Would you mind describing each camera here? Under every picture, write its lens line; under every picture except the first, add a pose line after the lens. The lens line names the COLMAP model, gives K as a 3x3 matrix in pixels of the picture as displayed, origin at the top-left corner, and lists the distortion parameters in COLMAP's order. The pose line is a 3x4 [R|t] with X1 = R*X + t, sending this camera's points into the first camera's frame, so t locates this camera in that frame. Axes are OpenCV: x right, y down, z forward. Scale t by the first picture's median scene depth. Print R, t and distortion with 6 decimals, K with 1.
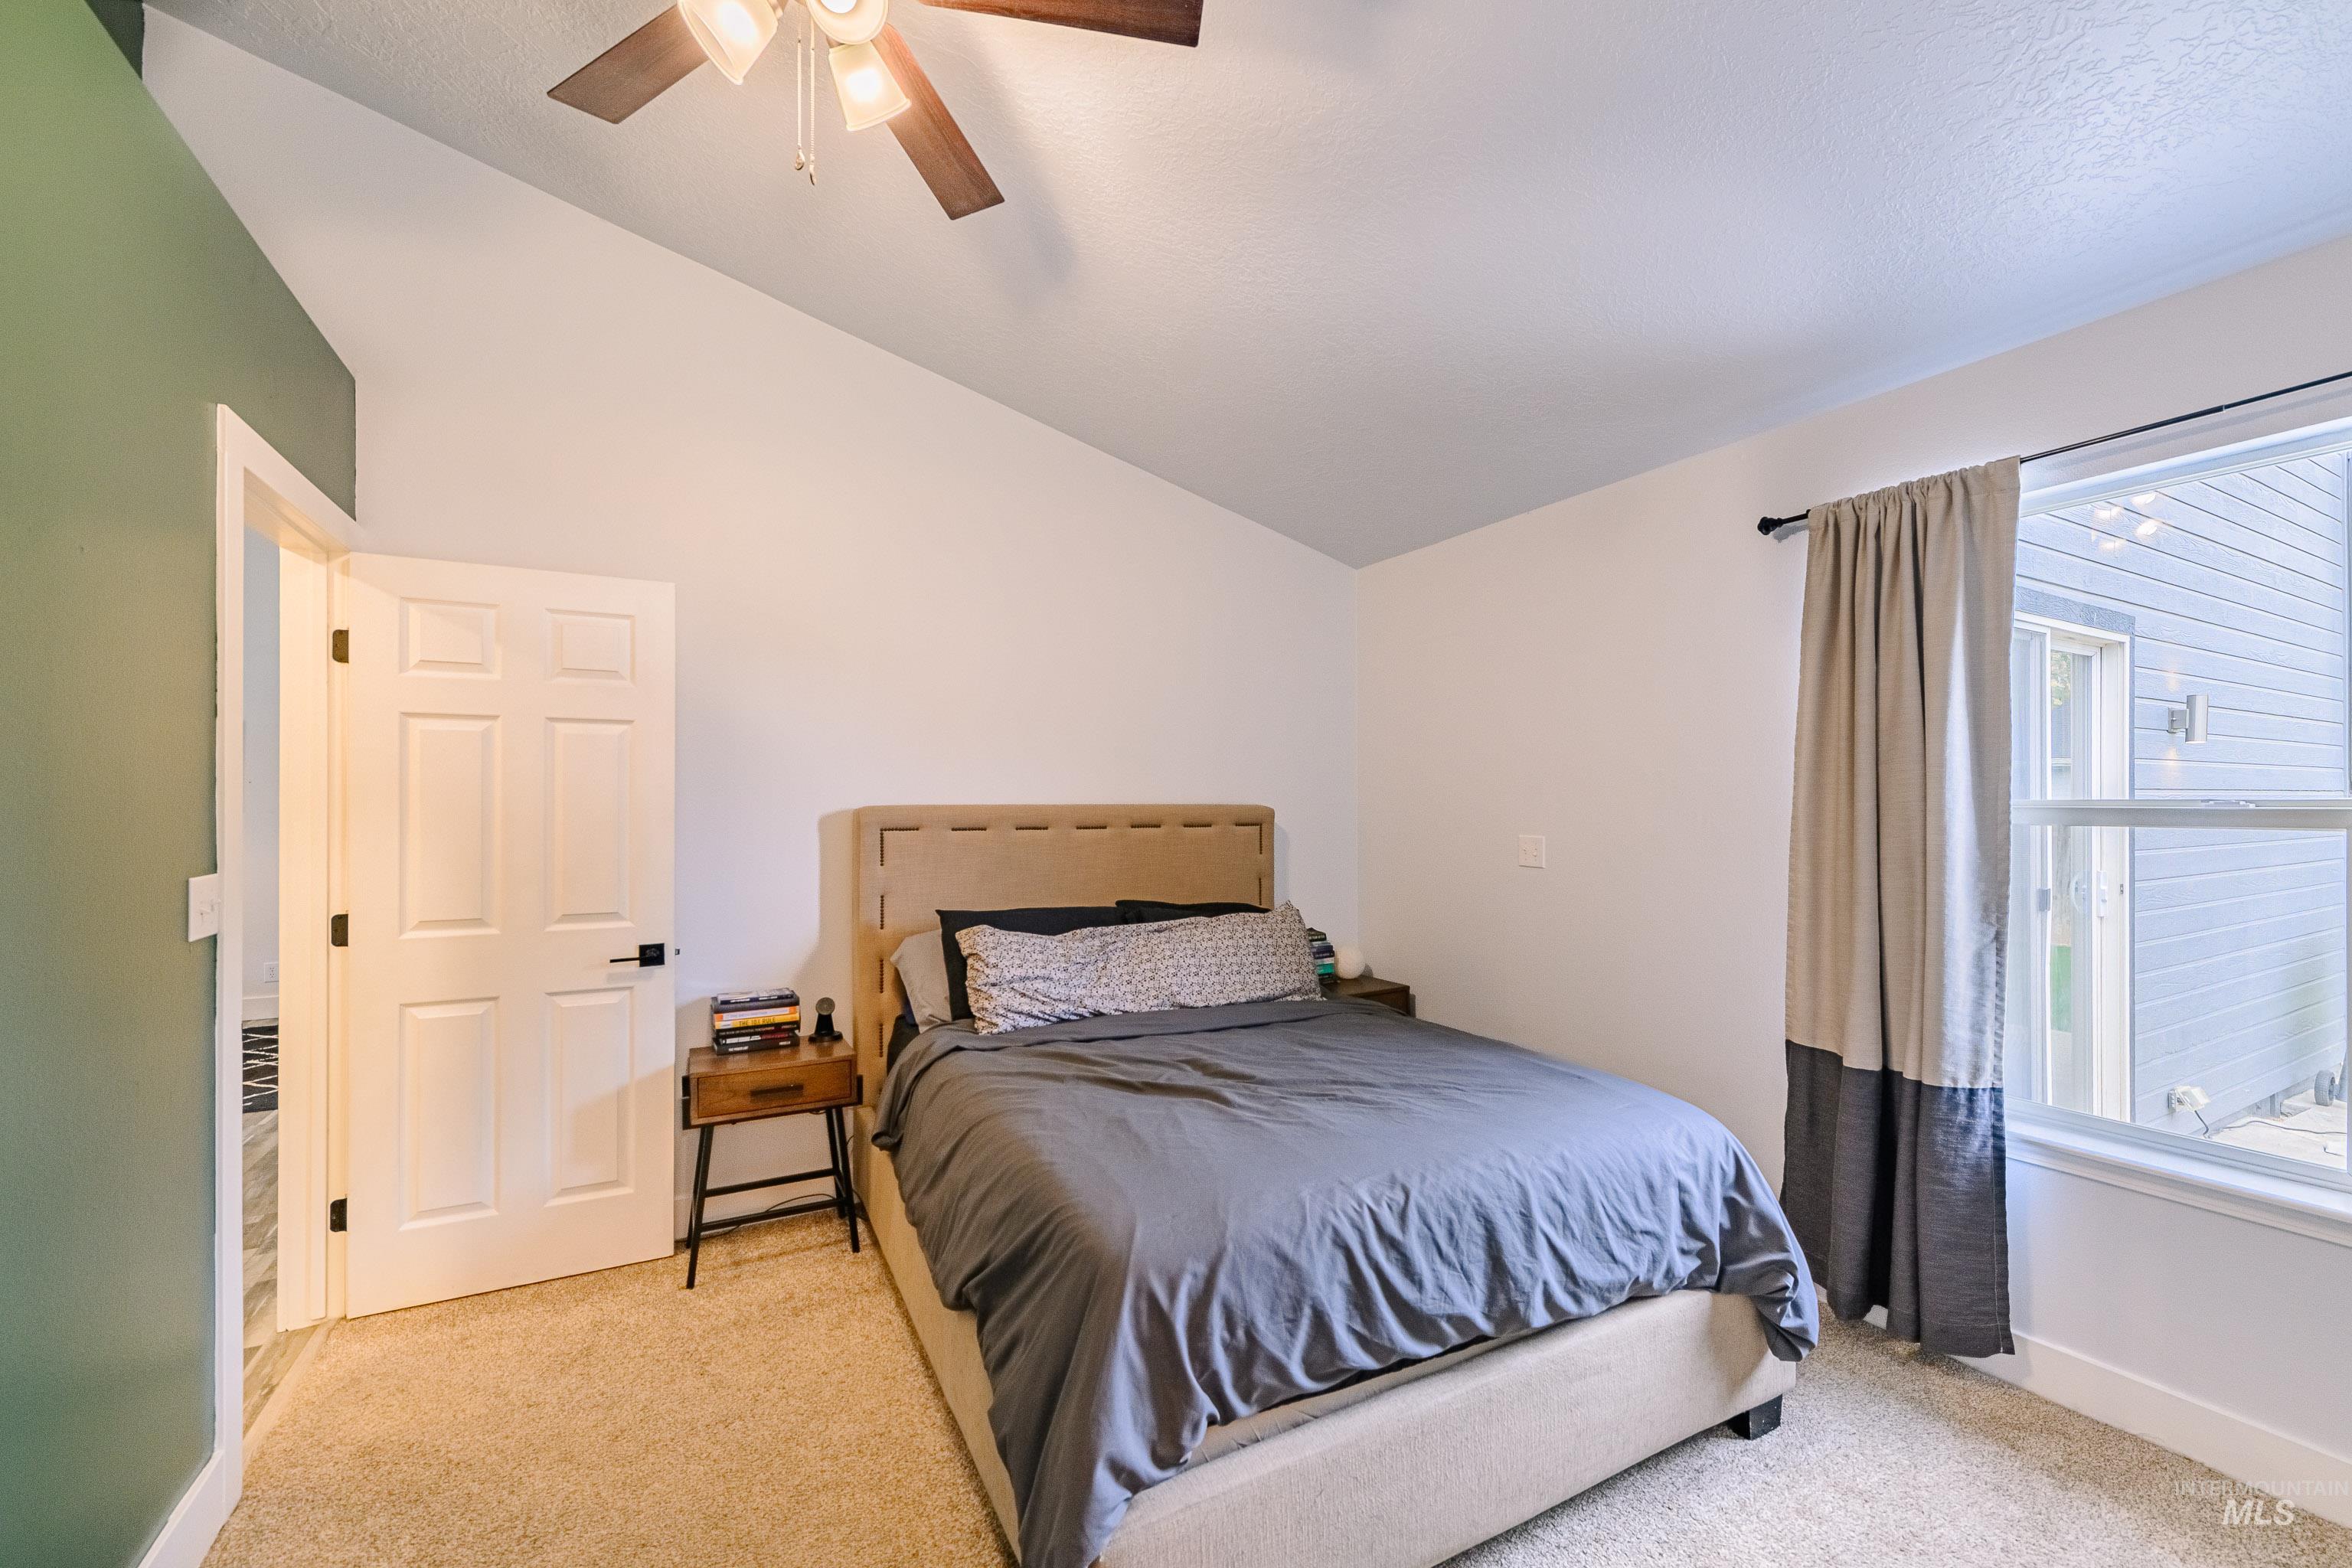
lens RADIAL K [[948.7, 0, 1188.2], [0, 948.7, 789.9], [0, 0, 1]] dist [0.002828, 0.000294]
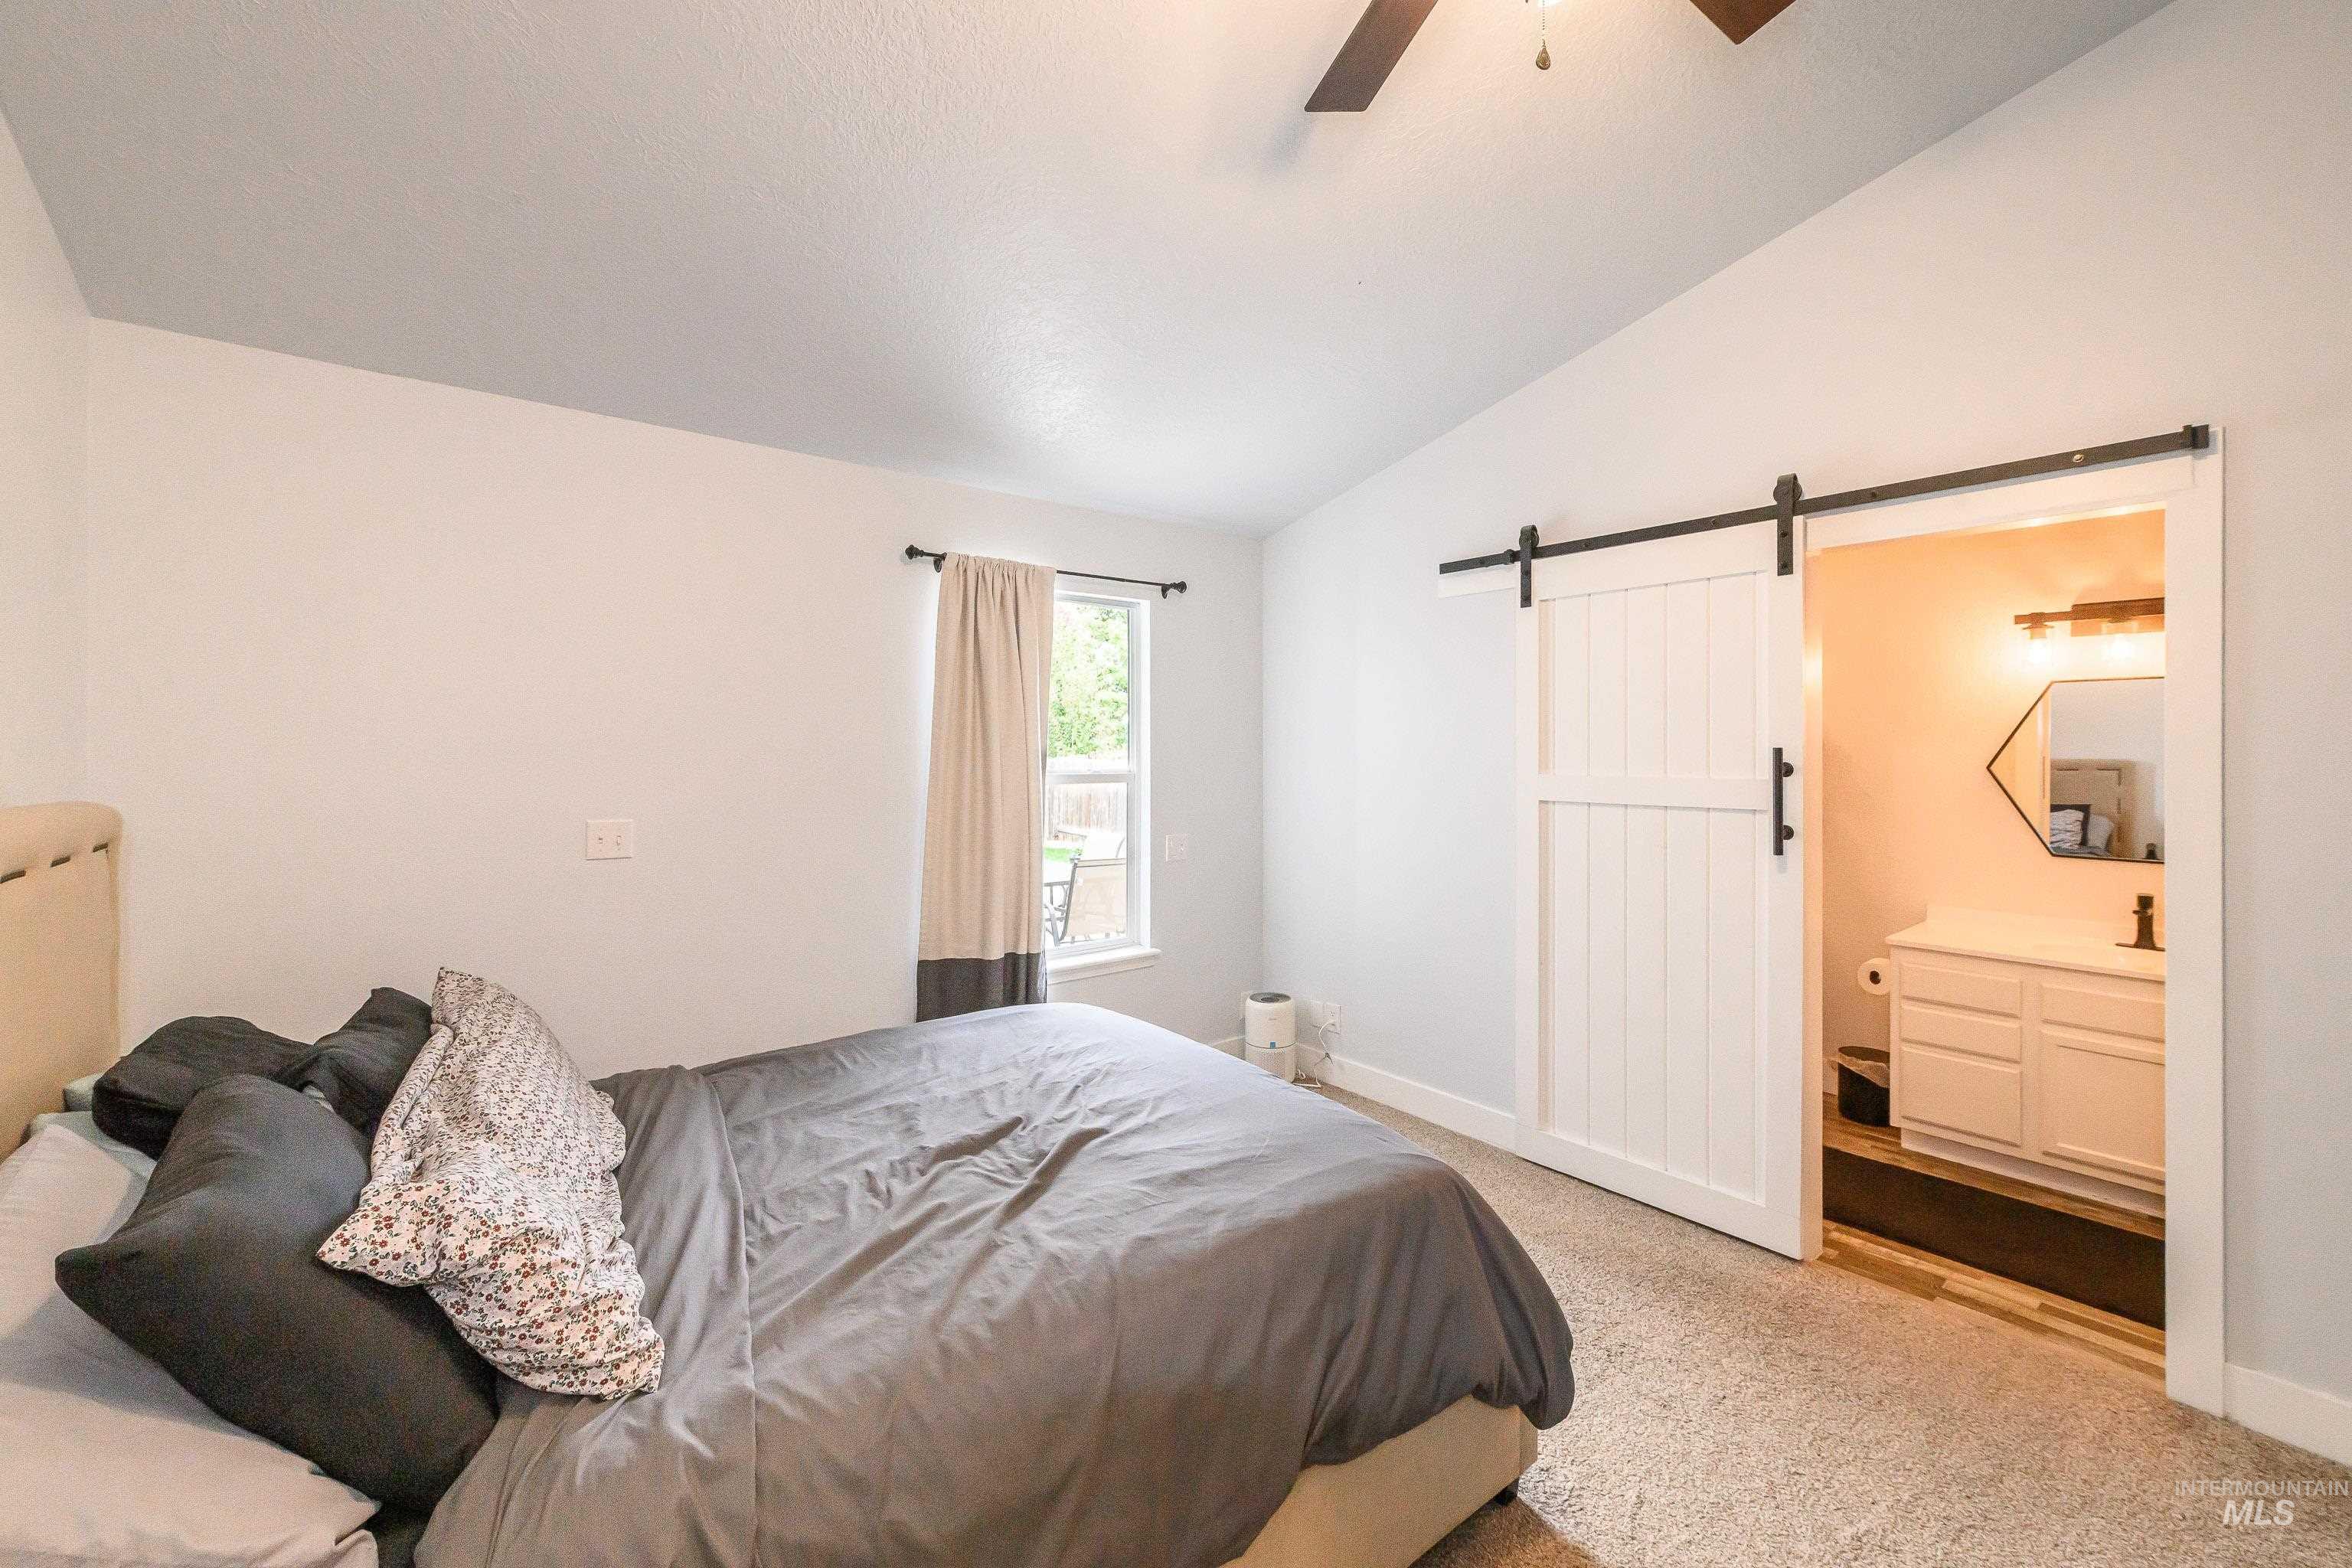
lens RADIAL K [[957.6, 0, 1170.4], [0, 957.6, 746.8], [0, 0, 1]] dist [-0.000043, 0.000037]
pose [[-0.151961, -0.002650, 0.988383, -0.788118], [-0.014207, 0.999899, 0.000497, -0.032672], [-0.988284, -0.013967, -0.151983, 0.981868]]
